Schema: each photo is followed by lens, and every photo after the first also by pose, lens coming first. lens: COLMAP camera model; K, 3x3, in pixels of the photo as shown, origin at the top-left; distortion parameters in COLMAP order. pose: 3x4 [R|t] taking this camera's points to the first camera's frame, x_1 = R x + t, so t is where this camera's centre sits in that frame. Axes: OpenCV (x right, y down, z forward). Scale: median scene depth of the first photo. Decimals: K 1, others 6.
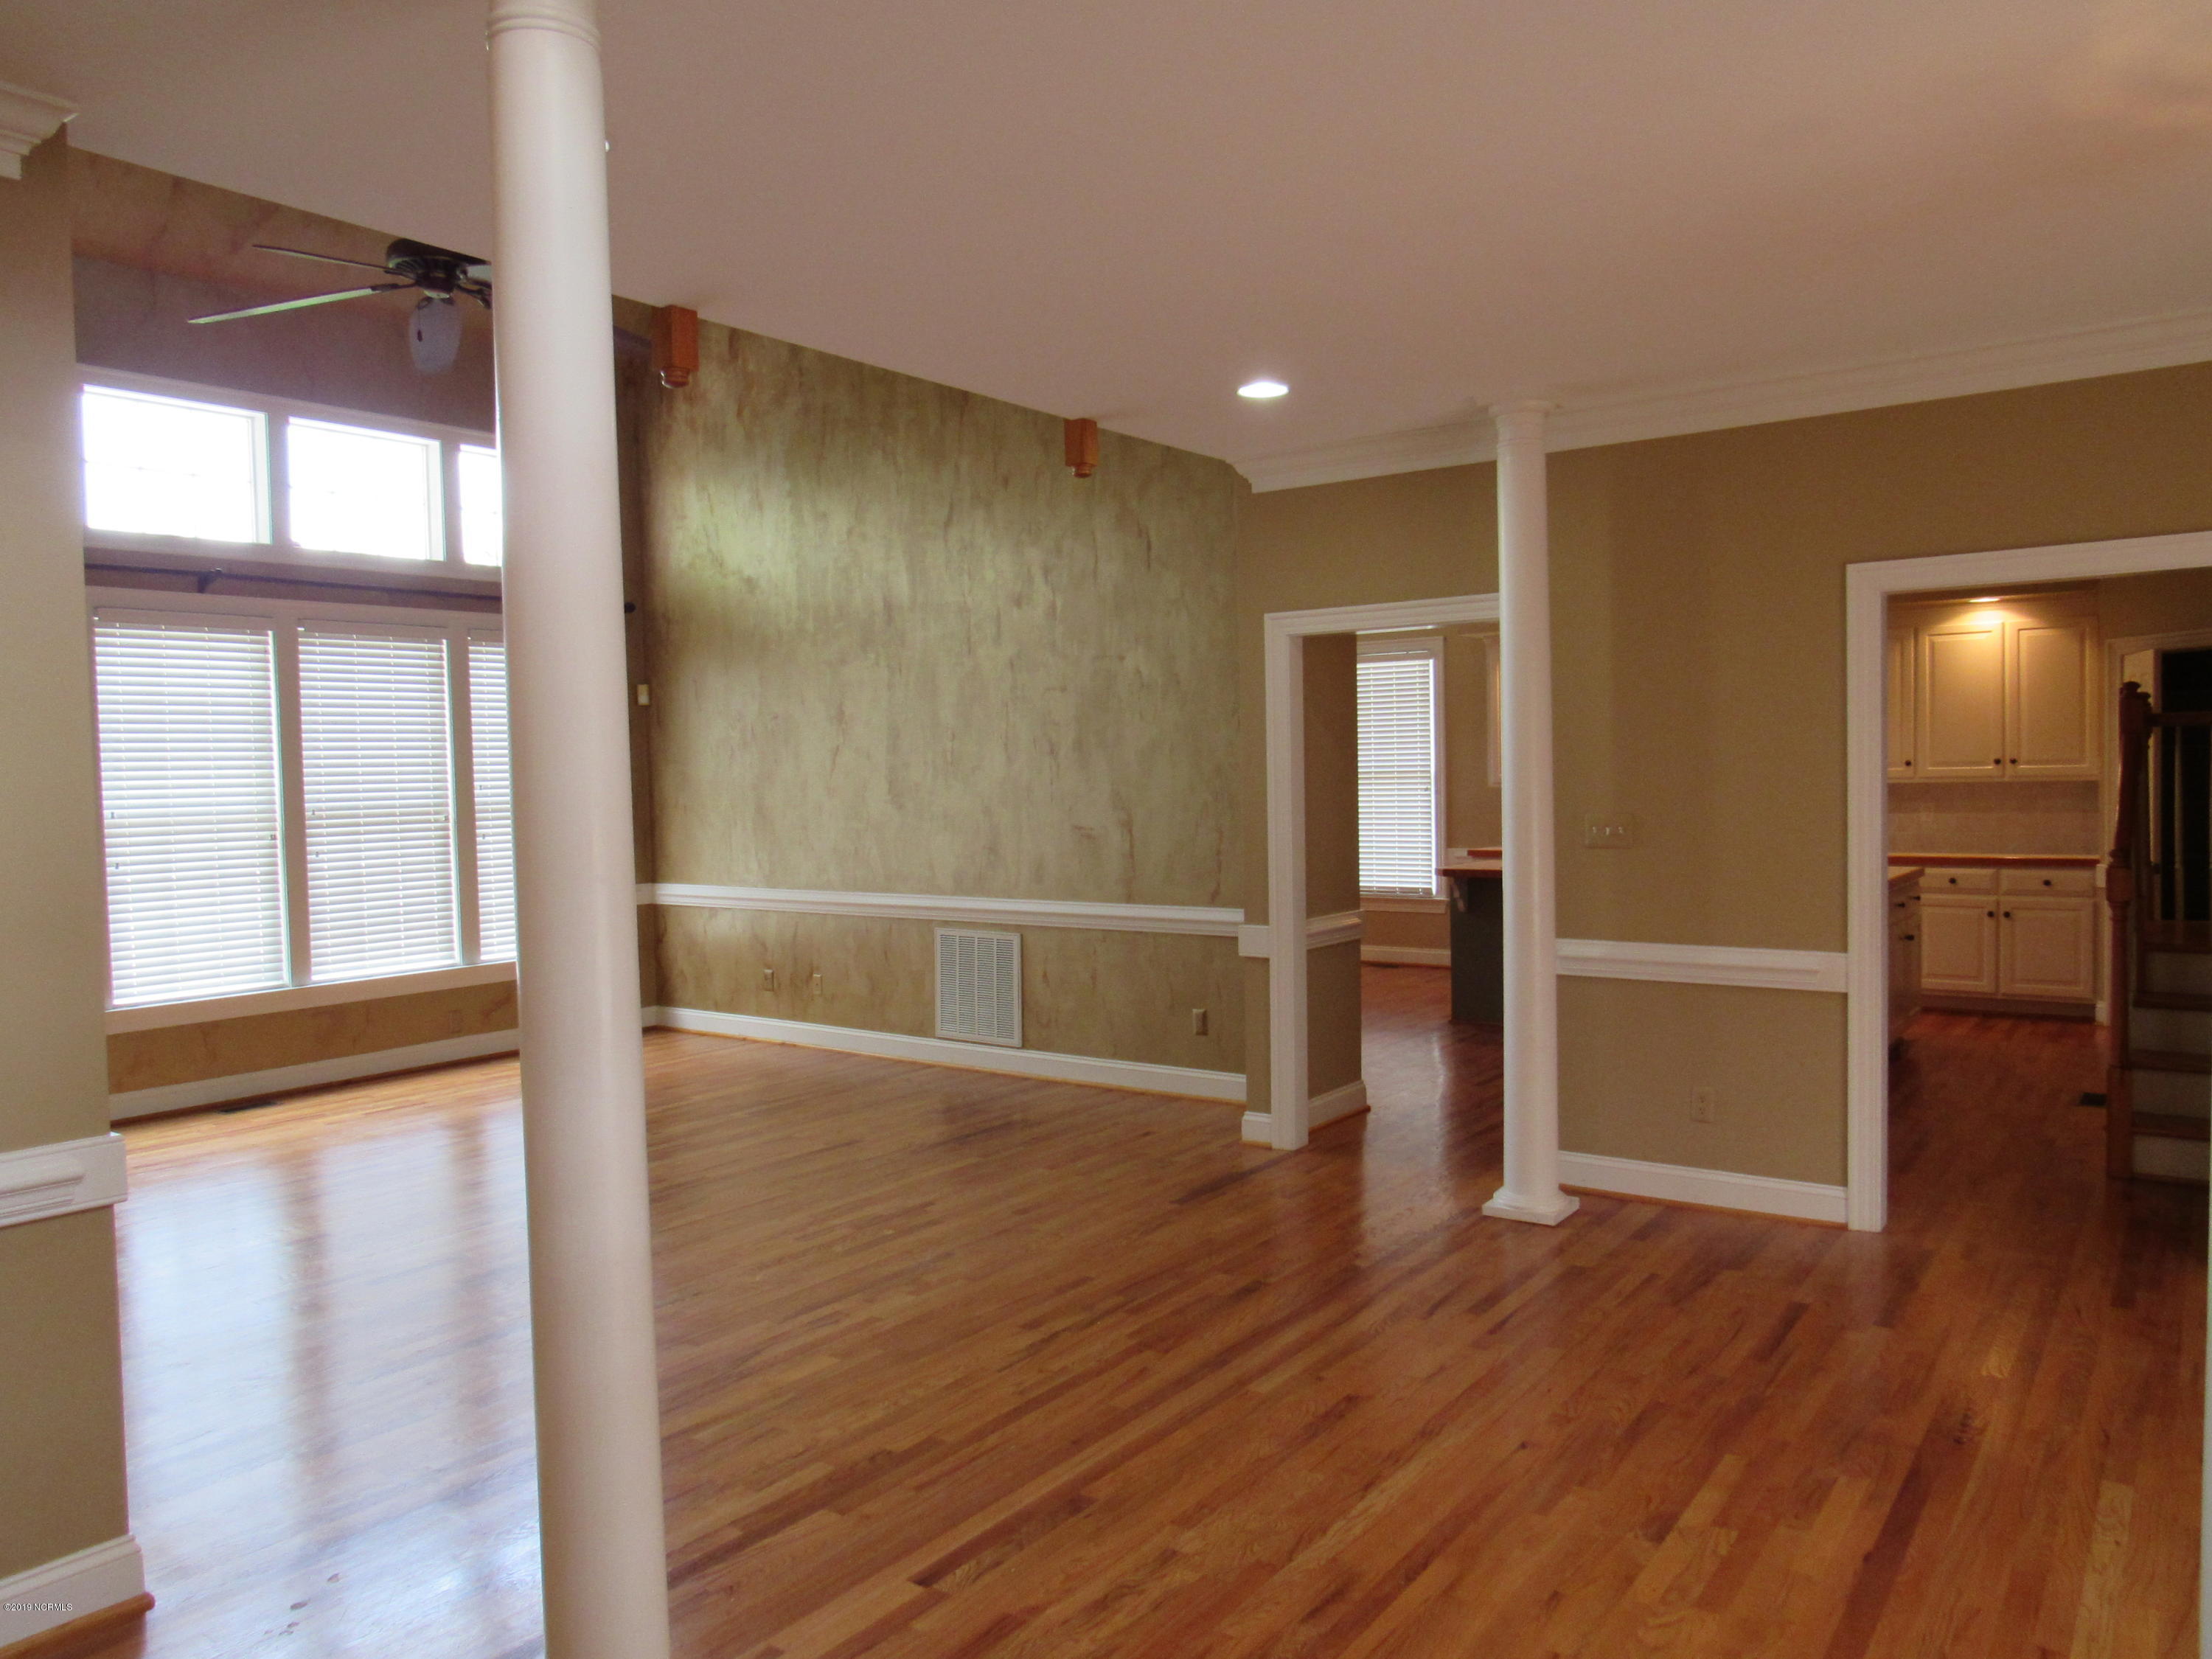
lens RADIAL K [[1574.5, 0, 1098.3], [0, 1574.5, 840.4], [0, 0, 1]] dist [-0.030283, -0.002037]
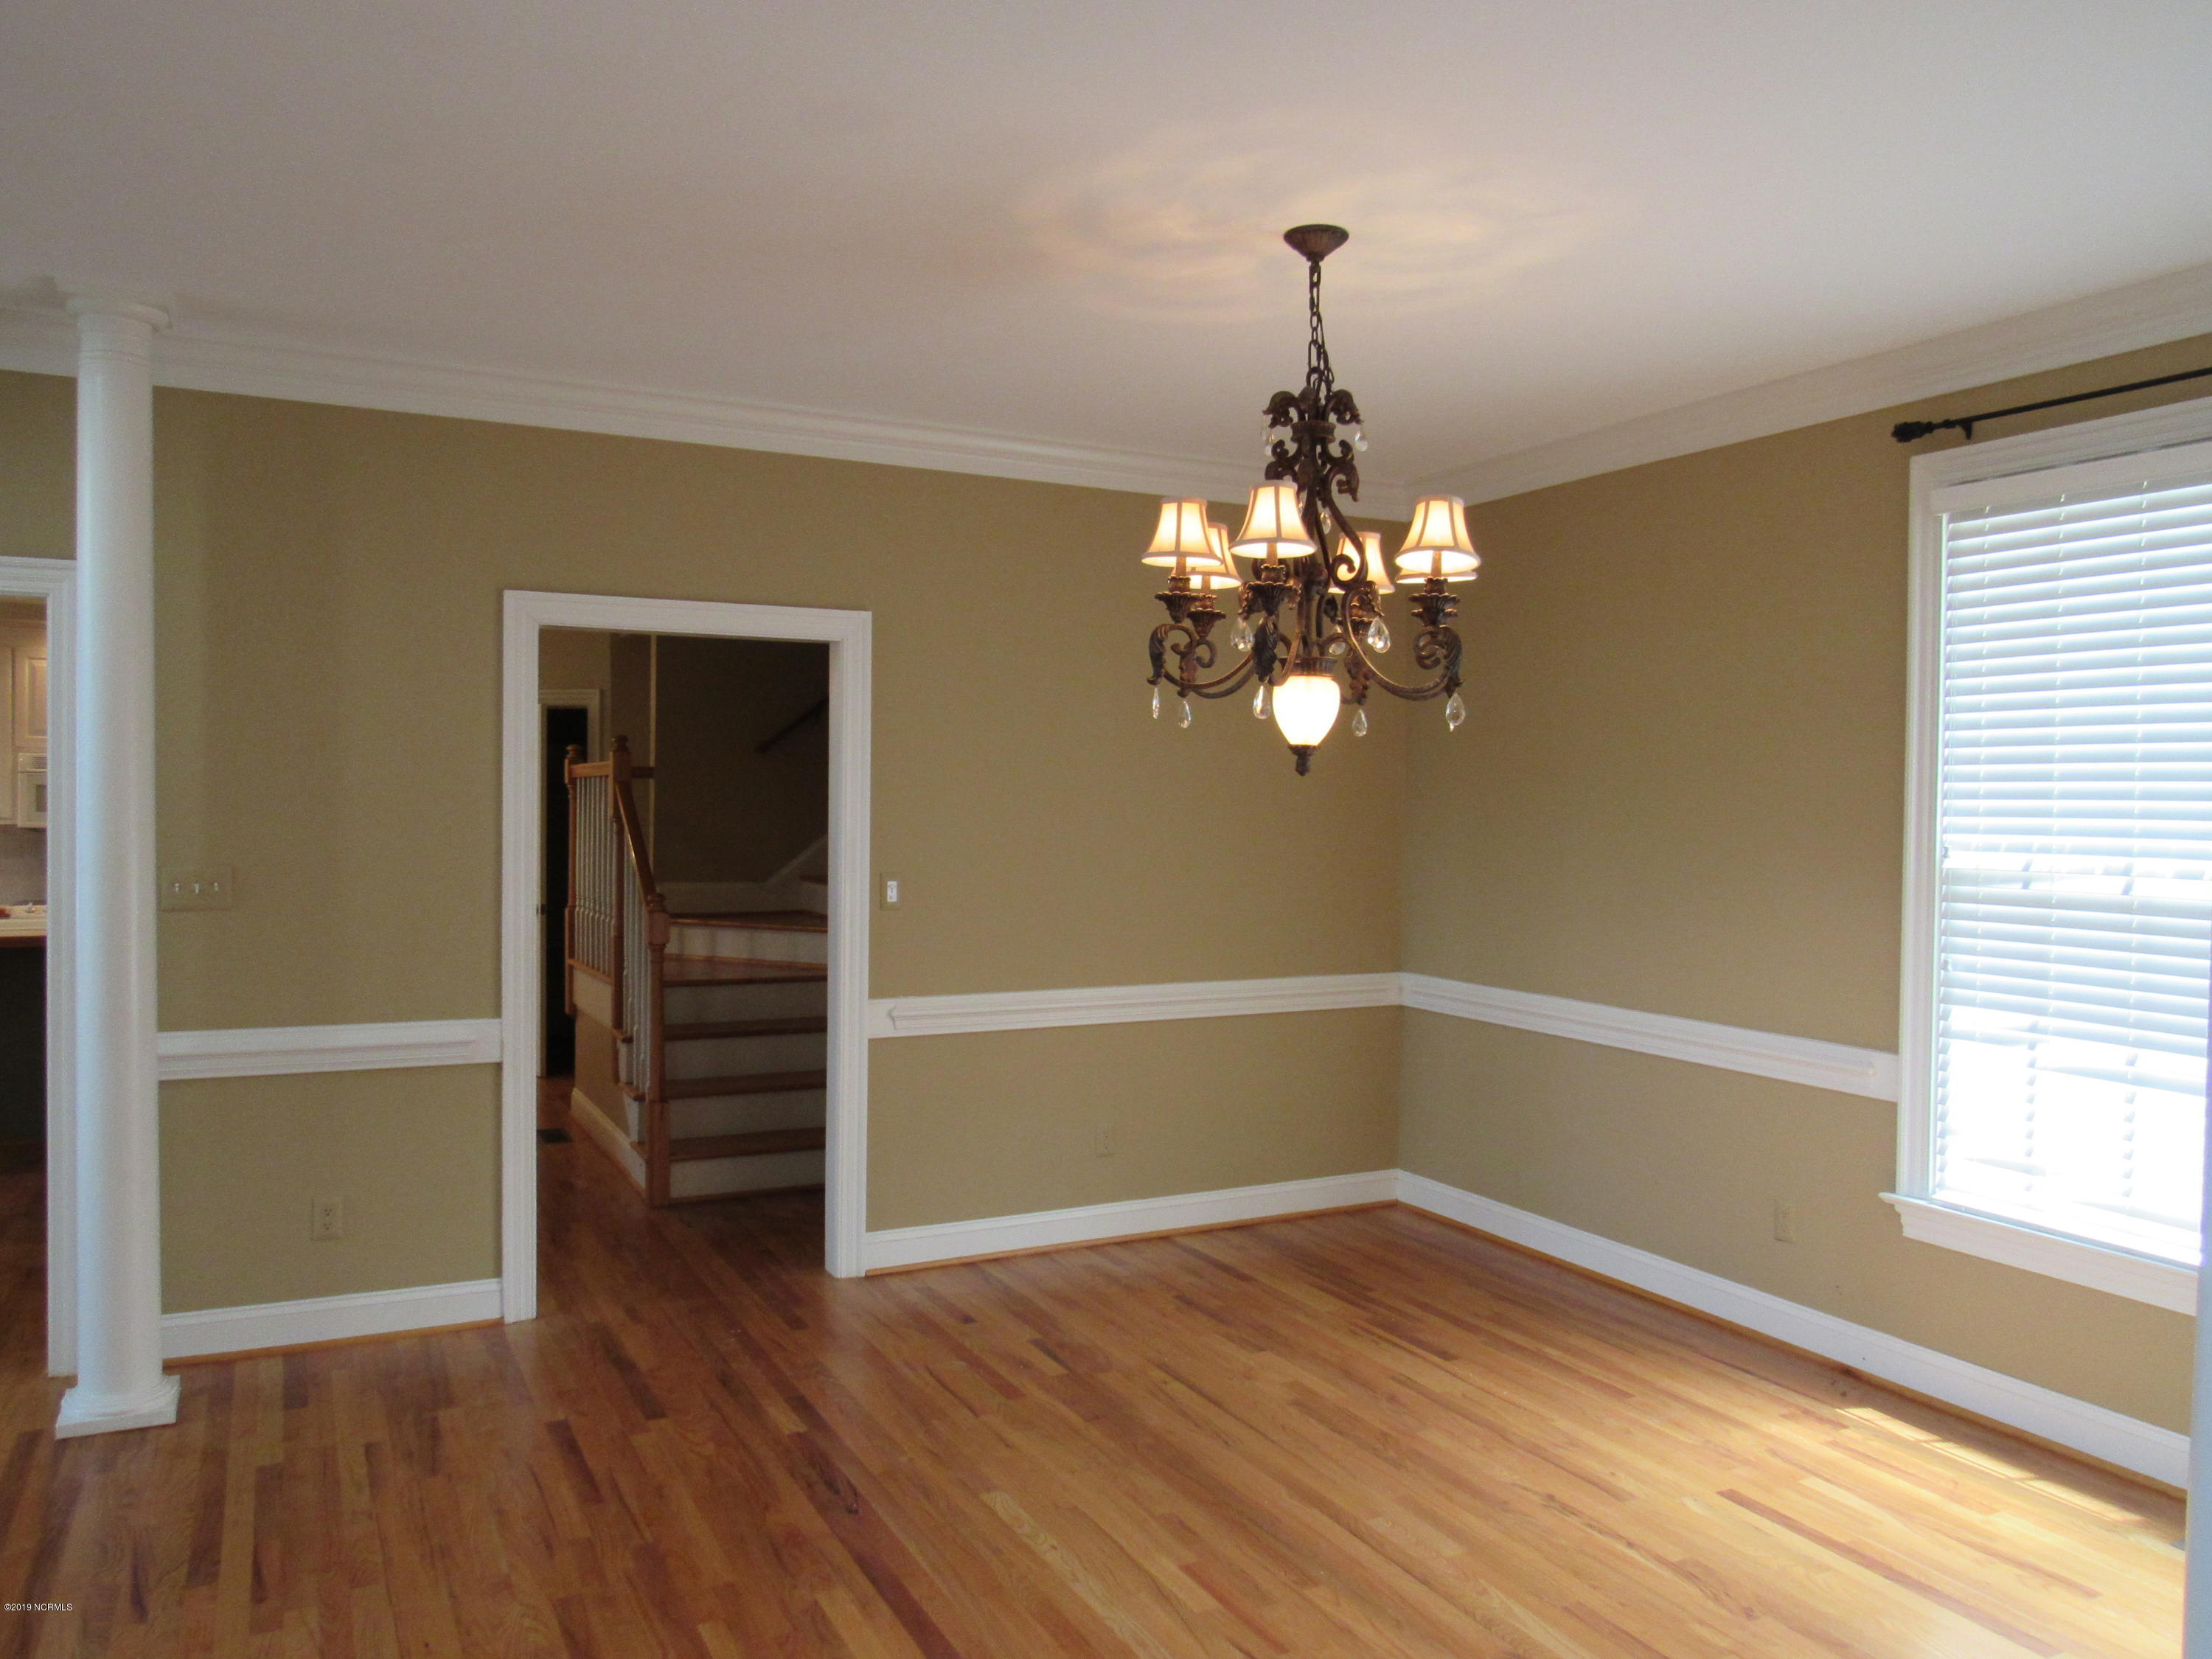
lens RADIAL K [[1574.5, 0, 1102.8], [0, 1574.5, 810.4], [0, 0, 1]] dist [-0.030283, -0.002037]
pose [[0.445121, 0.019076, 0.895267, -0.180827], [0.018473, 0.999365, -0.030478, -0.013625], [-0.895280, 0.030105, 0.444486, 0.280565]]
